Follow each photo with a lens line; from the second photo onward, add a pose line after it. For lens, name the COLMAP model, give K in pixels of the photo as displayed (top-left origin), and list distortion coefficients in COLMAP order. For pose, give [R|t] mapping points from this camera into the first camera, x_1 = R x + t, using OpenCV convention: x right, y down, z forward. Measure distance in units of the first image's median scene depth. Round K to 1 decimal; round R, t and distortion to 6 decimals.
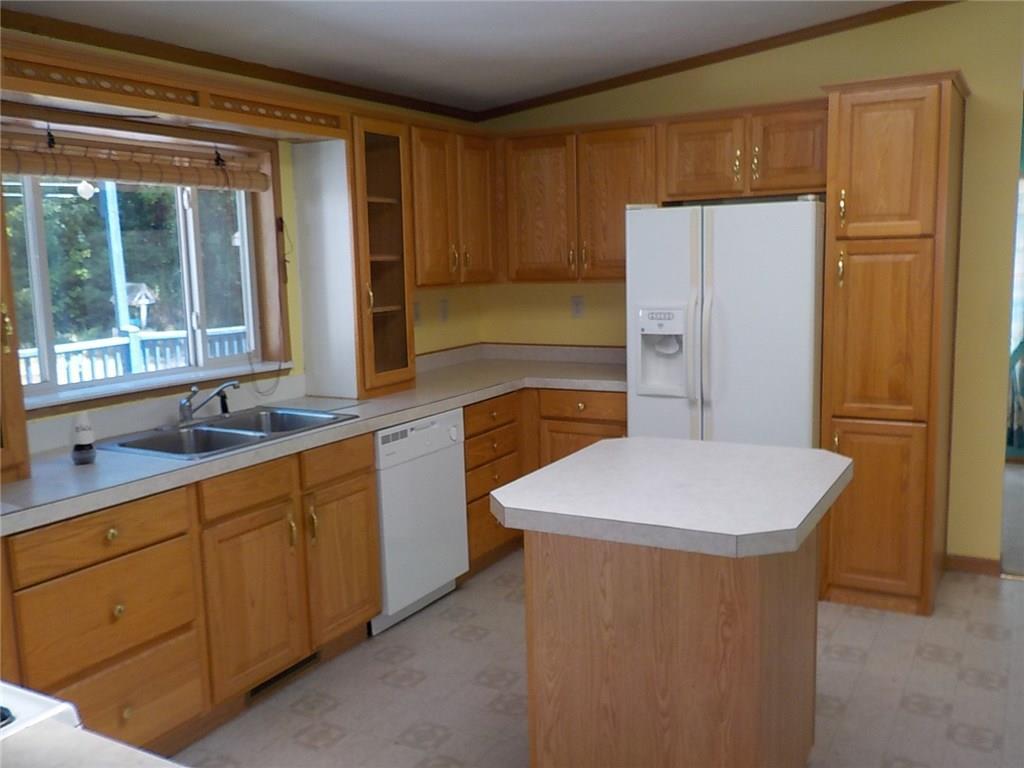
lens RADIAL K [[912.6, 0, 512.1], [0, 912.6, 386.2], [0, 0, 1]] dist [-0.000173, 0.006767]
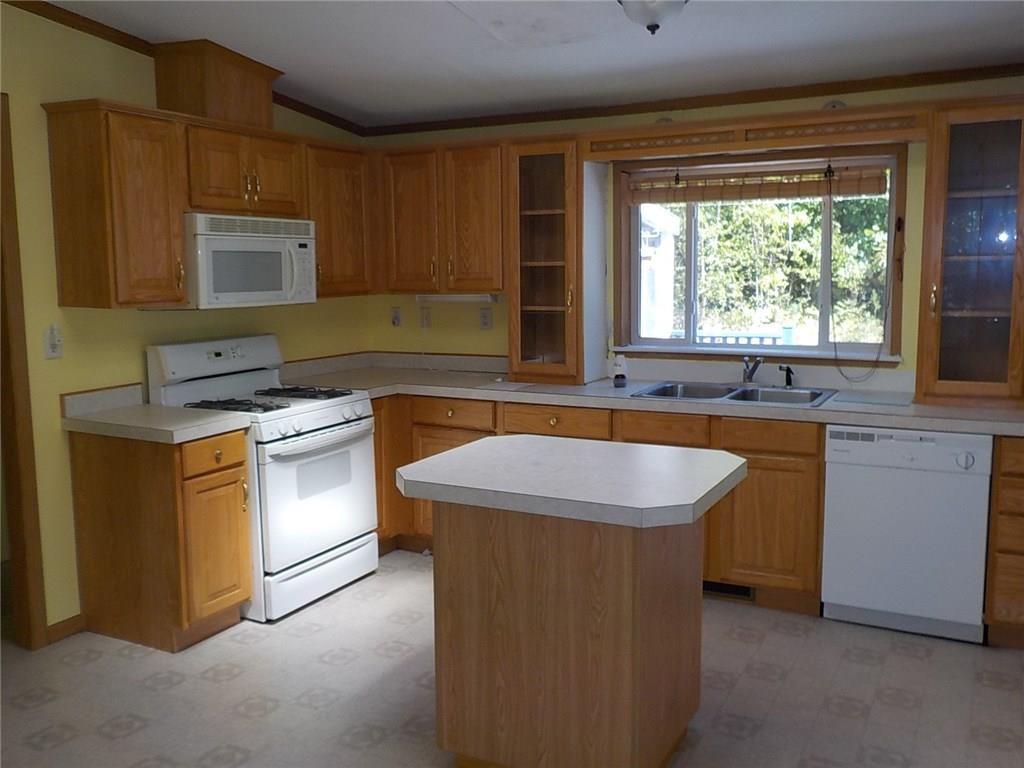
lens RADIAL K [[912.6, 0, 512.4], [0, 912.6, 381.4], [0, 0, 1]] dist [-0.000173, 0.006767]
pose [[0.043777, 0.154275, -0.987058, 0.860200], [-0.125119, 0.981072, 0.147791, -0.108915], [0.991176, 0.117030, 0.062251, 0.565801]]
